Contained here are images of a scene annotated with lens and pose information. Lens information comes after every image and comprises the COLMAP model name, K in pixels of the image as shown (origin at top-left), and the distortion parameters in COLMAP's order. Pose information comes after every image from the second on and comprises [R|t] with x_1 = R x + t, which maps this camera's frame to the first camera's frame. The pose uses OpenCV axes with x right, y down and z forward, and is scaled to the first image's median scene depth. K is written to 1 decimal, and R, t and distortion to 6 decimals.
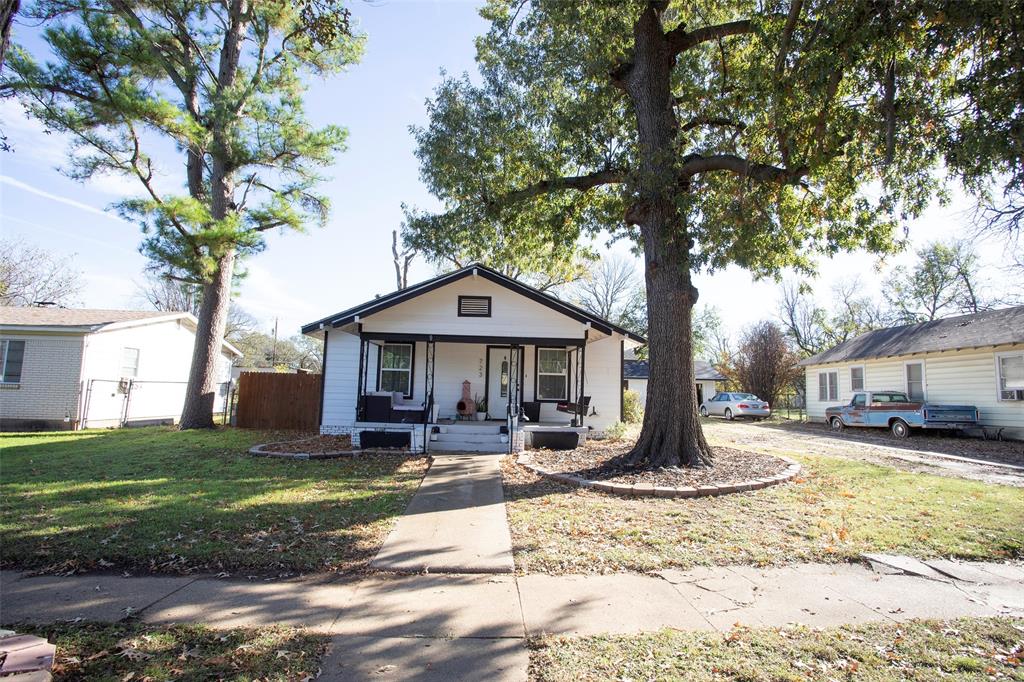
lens RADIAL K [[495.3, 0, 516.0], [0, 495.3, 346.6], [0, 0, 1]] dist [-0.068958, 0.030453]
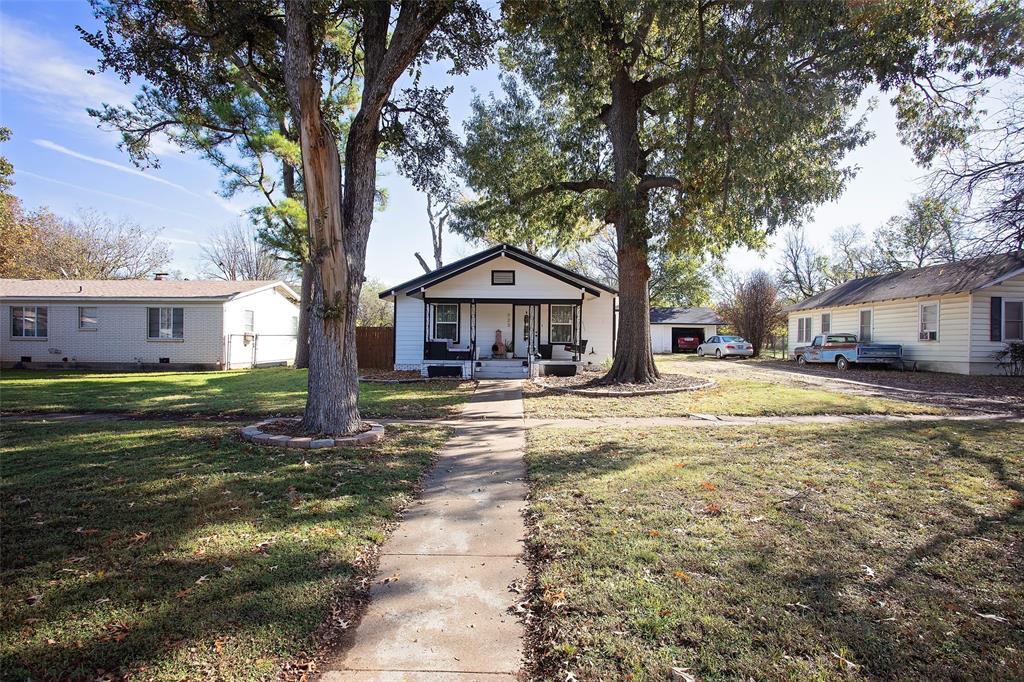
lens RADIAL K [[495.3, 0, 516.0], [0, 495.3, 346.6], [0, 0, 1]] dist [-0.068958, 0.030453]
pose [[0.998073, -0.013704, -0.060525, 0.032377], [0.020308, 0.993736, 0.109896, -0.036447], [0.058640, -0.110913, 0.992099, -0.381042]]
